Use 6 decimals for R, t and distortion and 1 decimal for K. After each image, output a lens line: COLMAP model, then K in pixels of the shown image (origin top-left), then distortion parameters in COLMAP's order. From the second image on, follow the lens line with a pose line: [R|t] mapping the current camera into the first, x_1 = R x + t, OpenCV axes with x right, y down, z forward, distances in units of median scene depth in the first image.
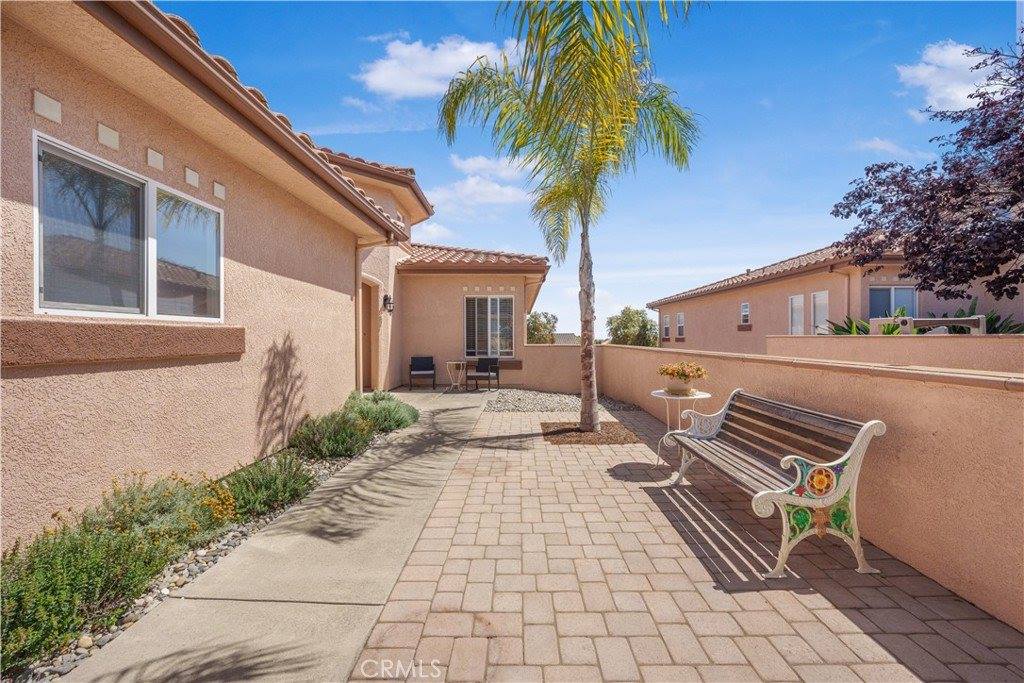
lens RADIAL K [[408.8, 0, 514.7], [0, 408.8, 340.9], [0, 0, 1]] dist [-0.000451, -0.000128]
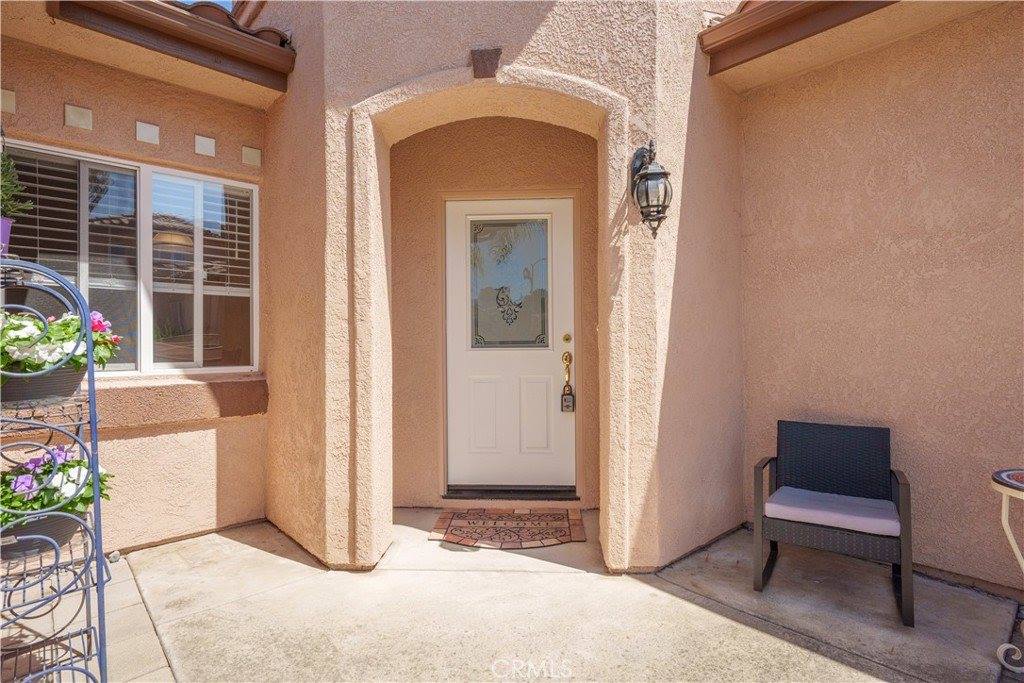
lens RADIAL K [[525.9, 0, 512.9], [0, 525.9, 342.9], [0, 0, 1]] dist [0.002001, 0.000318]
pose [[0.675345, -0.003187, -0.737495, -0.133268], [-0.001229, 0.999984, -0.005447, -0.003908], [0.737501, 0.004585, 0.675331, 0.678856]]
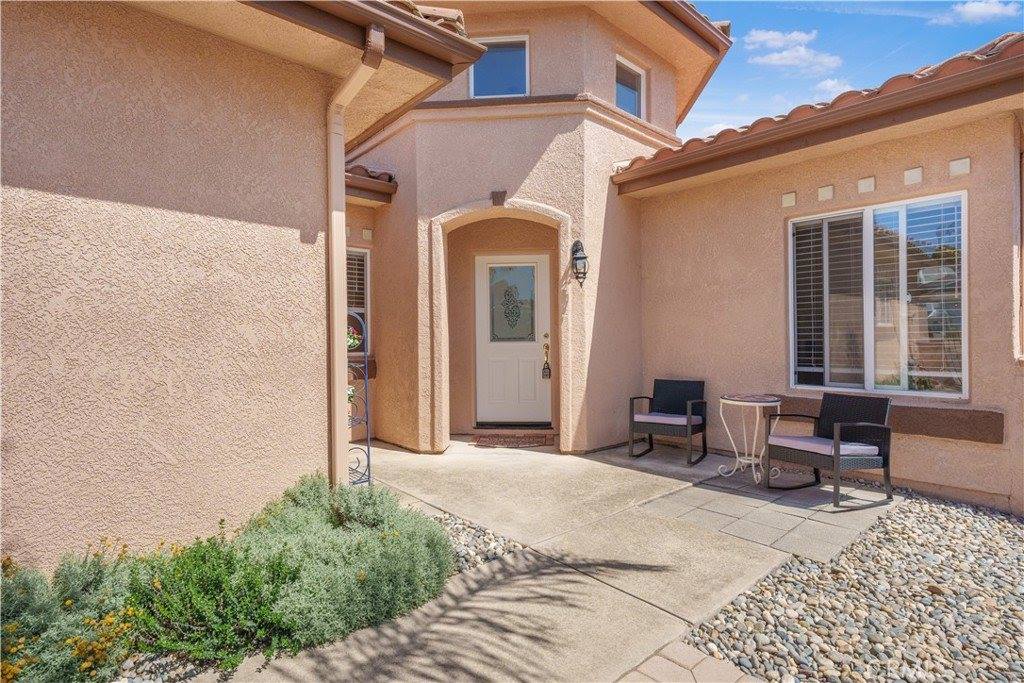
lens RADIAL K [[525.9, 0, 514.3], [0, 525.9, 341.8], [0, 0, 1]] dist [0.002001, 0.000318]
pose [[0.665167, -0.003175, -0.746688, 0.067463], [0.002212, 0.999995, -0.002282, -0.000617], [0.746691, -0.000134, 0.665171, 0.506531]]
